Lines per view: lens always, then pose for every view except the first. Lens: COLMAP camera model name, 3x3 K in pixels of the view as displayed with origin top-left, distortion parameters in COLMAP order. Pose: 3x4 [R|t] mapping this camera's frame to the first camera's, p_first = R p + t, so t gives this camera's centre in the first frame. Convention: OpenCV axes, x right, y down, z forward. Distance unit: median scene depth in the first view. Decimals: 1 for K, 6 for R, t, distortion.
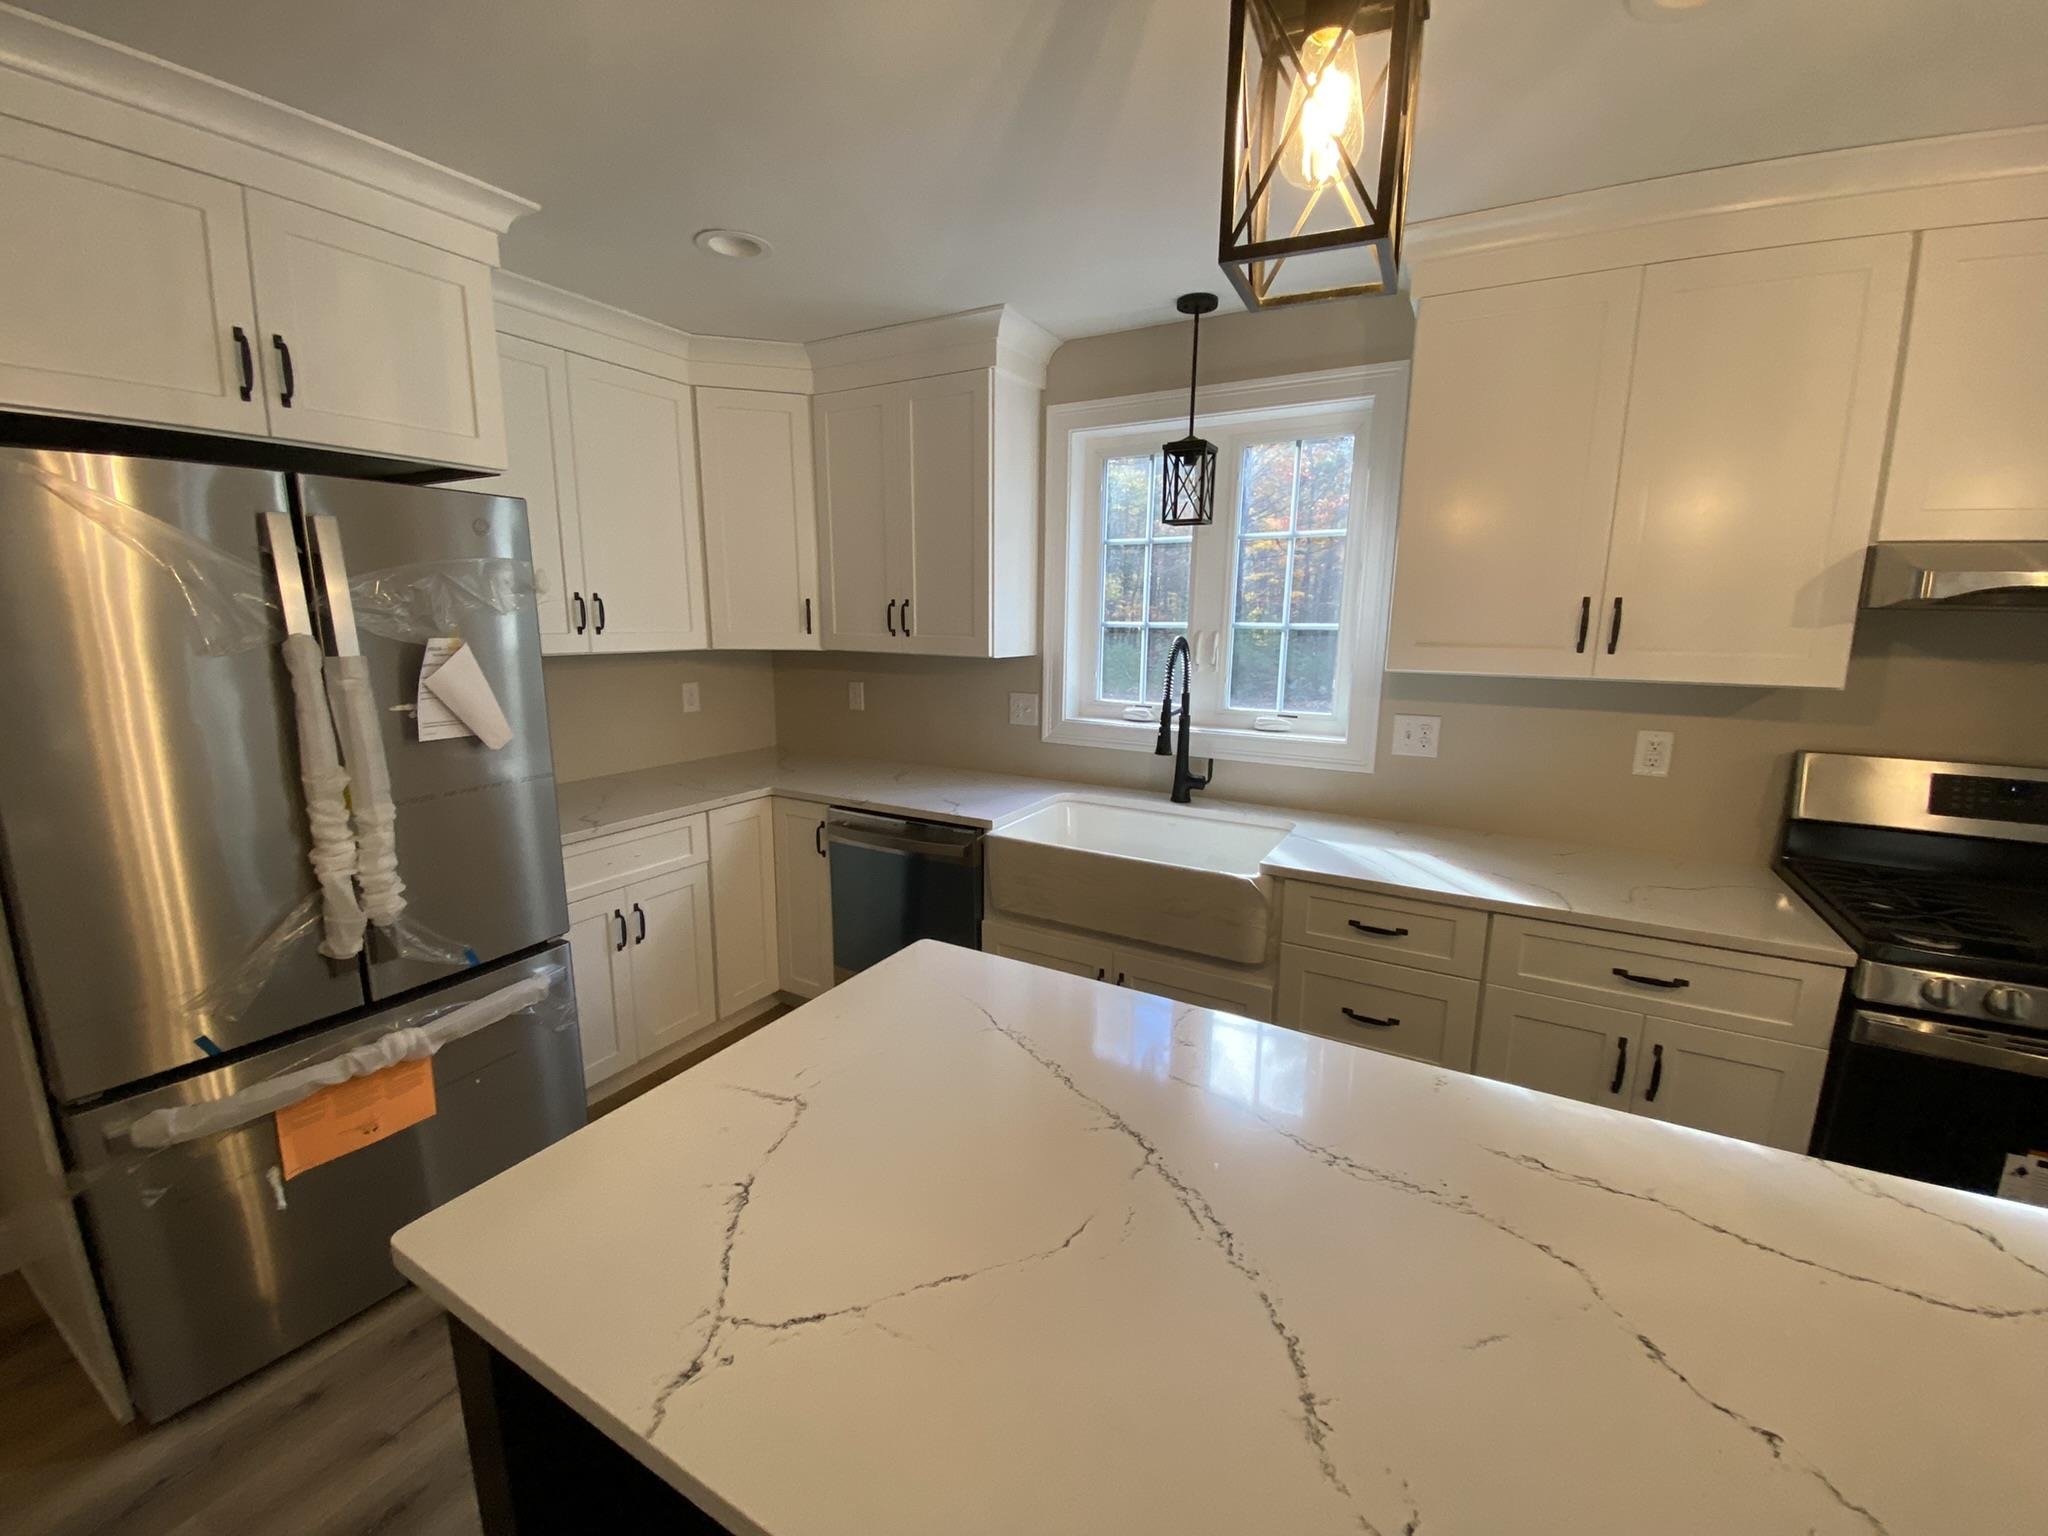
lens RADIAL K [[836.8, 0, 1020.0], [0, 836.8, 761.4], [0, 0, 1]] dist [0.044495, -0.032232]
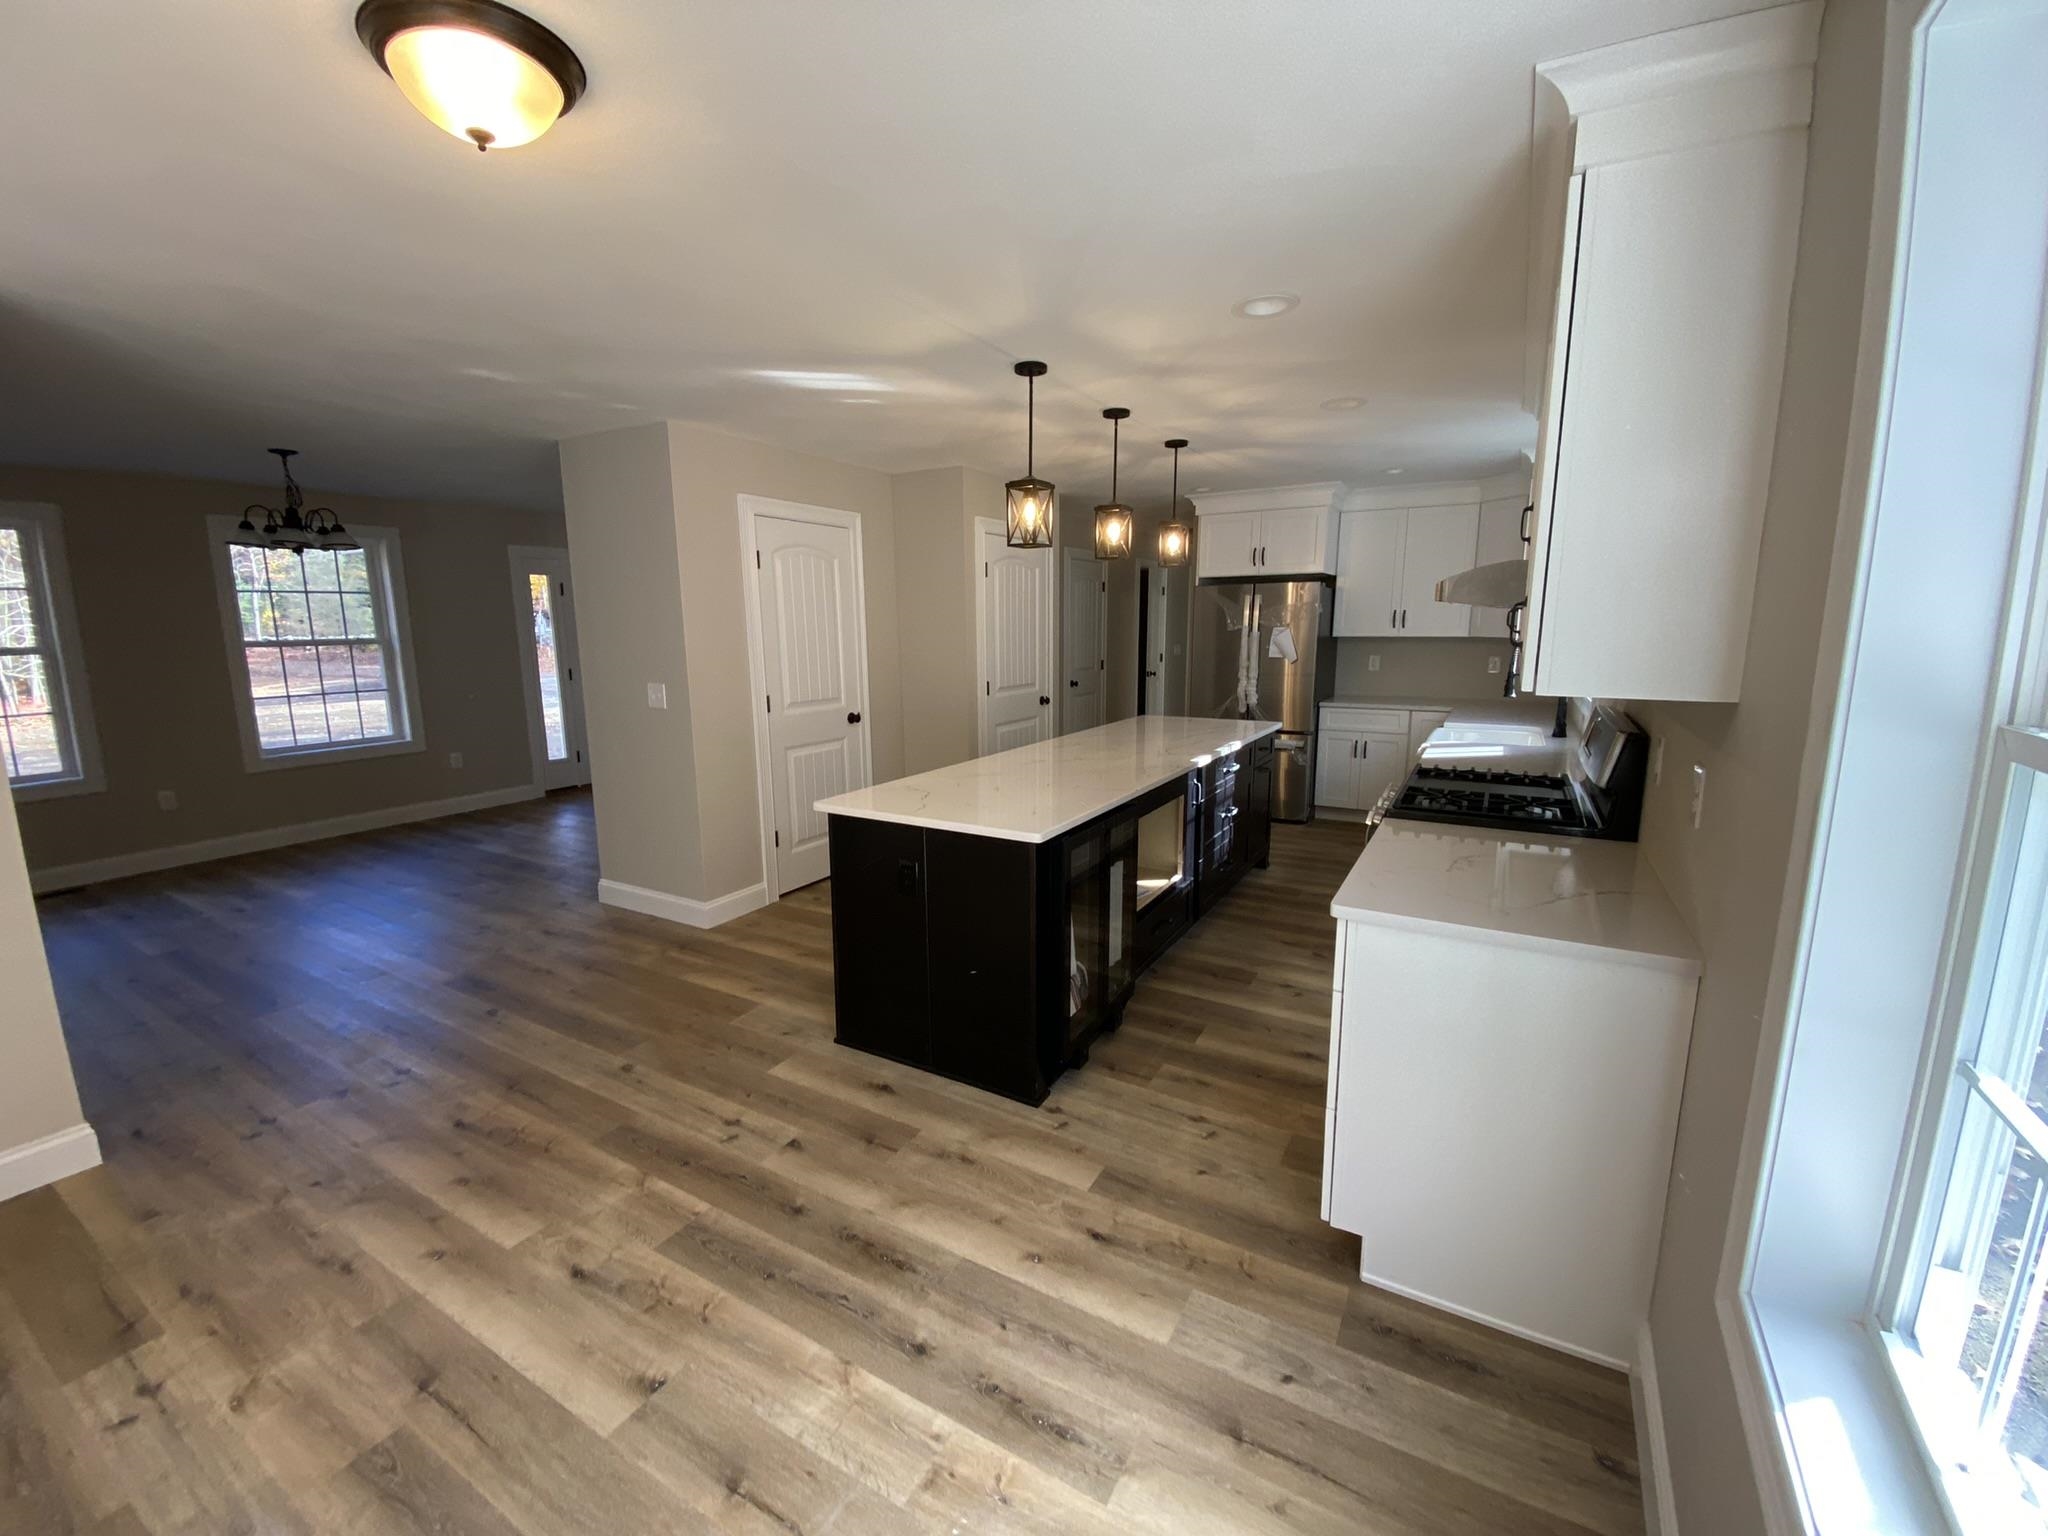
lens RADIAL K [[836.8, 0, 1020.0], [0, 836.8, 761.4], [0, 0, 1]] dist [0.044495, -0.032232]
pose [[-0.015306, 0.164406, -0.986274, 1.994476], [-0.171247, 0.971384, 0.164582, 0.000532], [0.985109, 0.171415, 0.013286, 0.024302]]
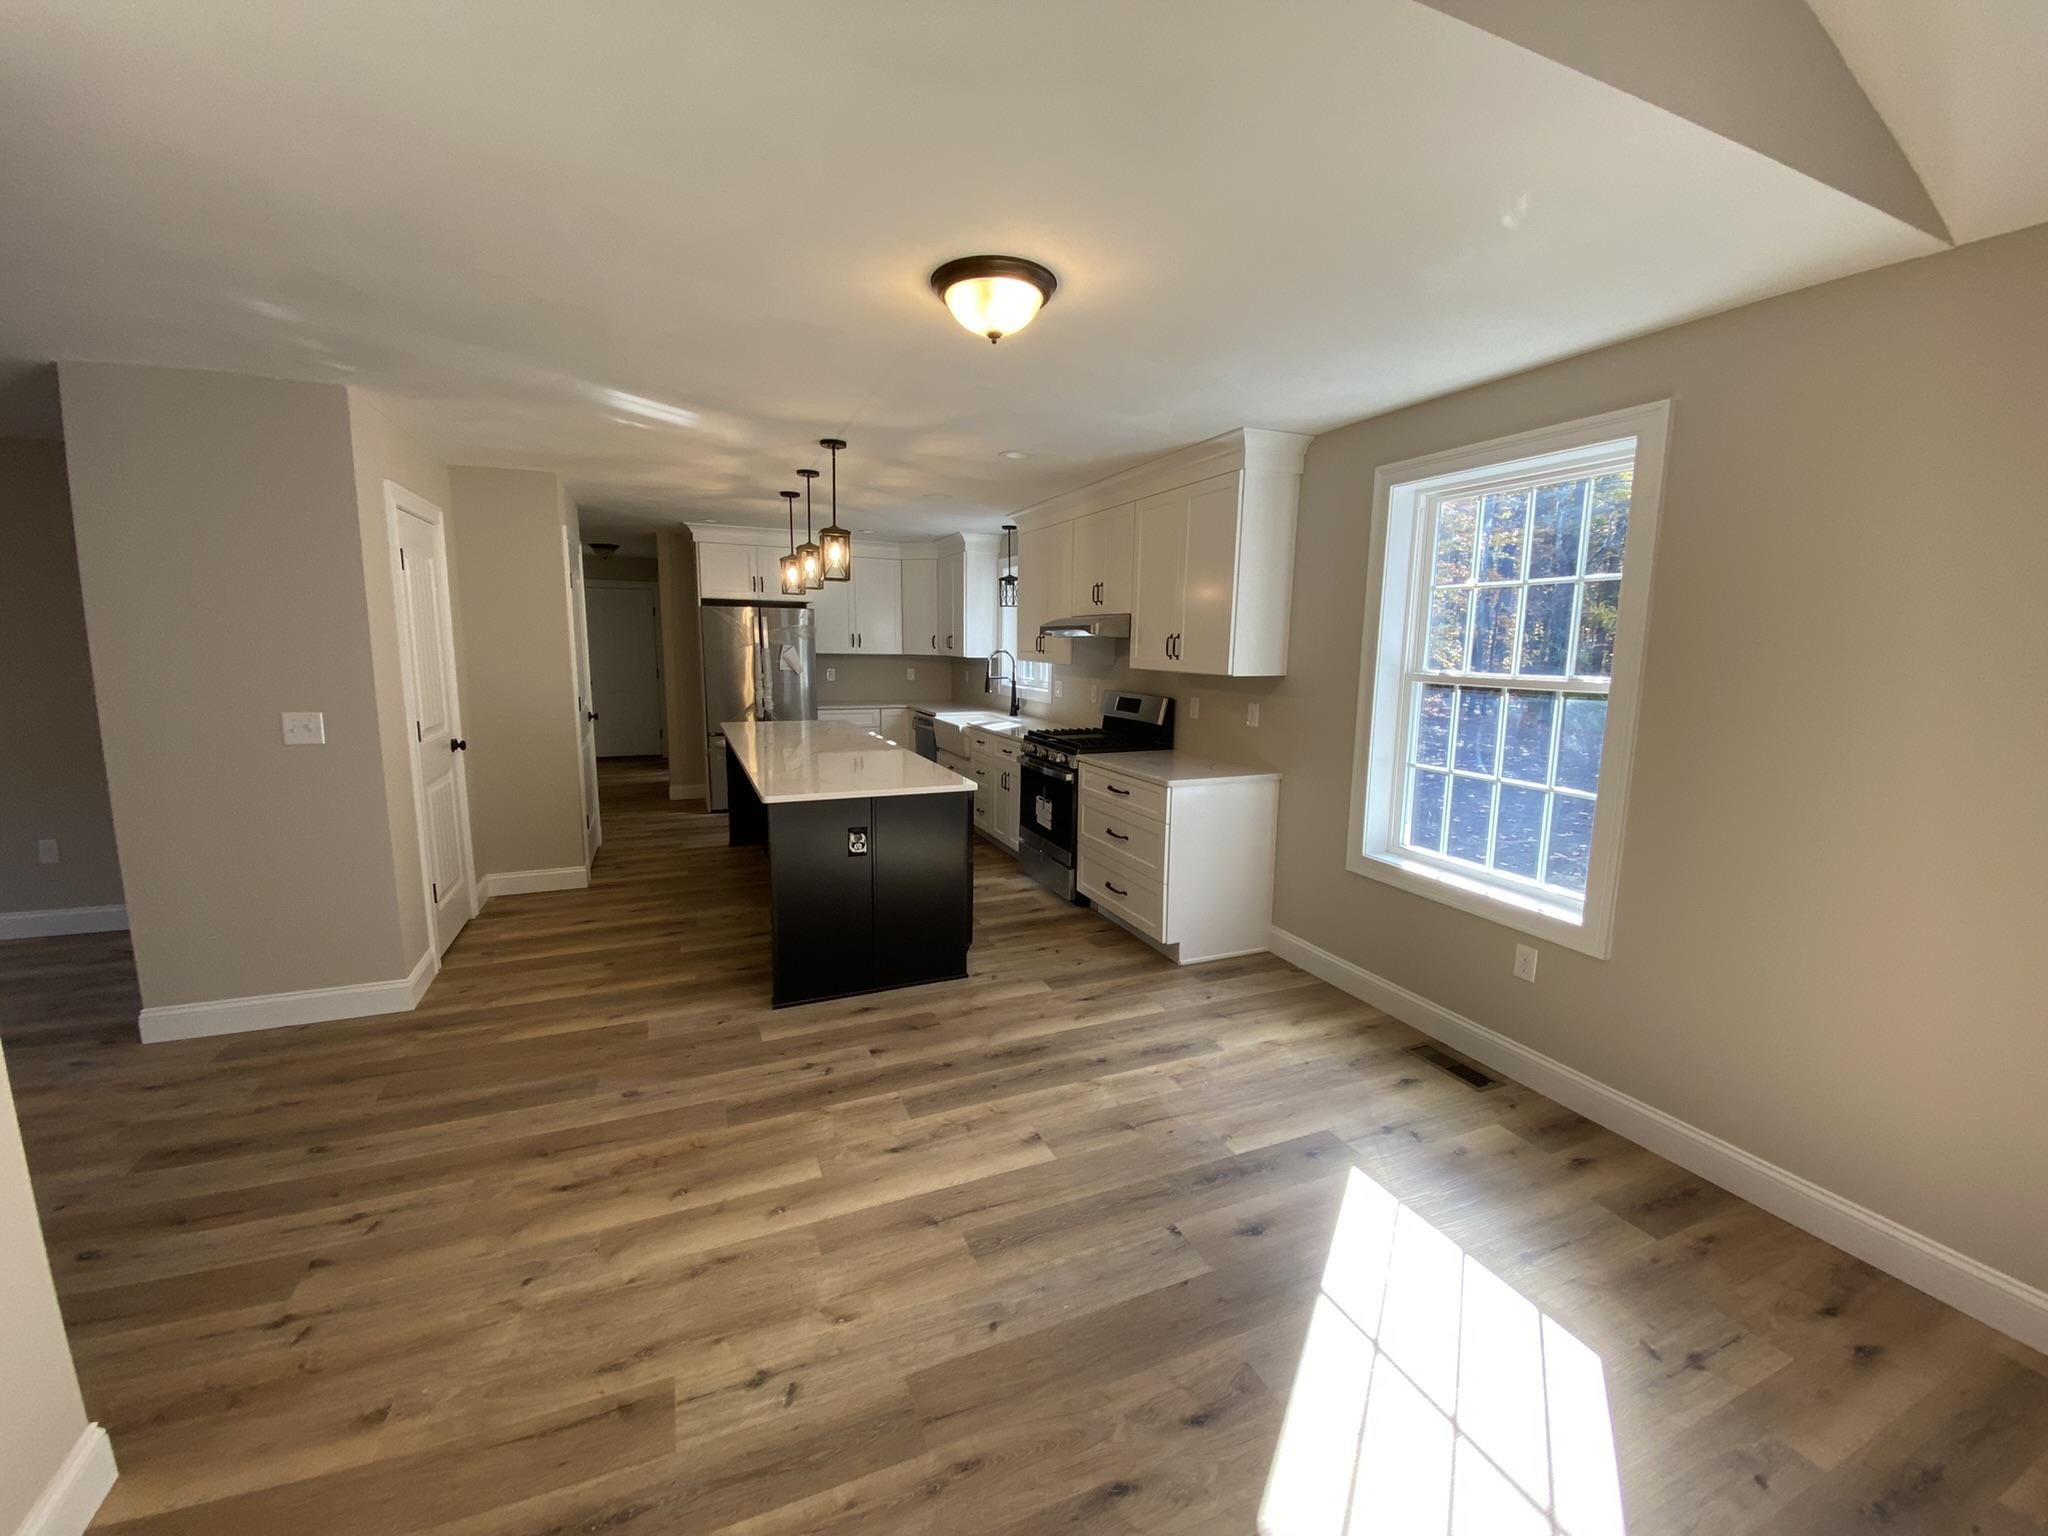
lens RADIAL K [[836.8, 0, 1020.0], [0, 836.8, 761.4], [0, 0, 1]] dist [0.044495, -0.032232]
pose [[0.794461, 0.091459, -0.600389, 1.970274], [-0.114712, 0.993399, -0.000466, 0.208953], [0.596383, 0.069242, 0.799708, -1.118025]]
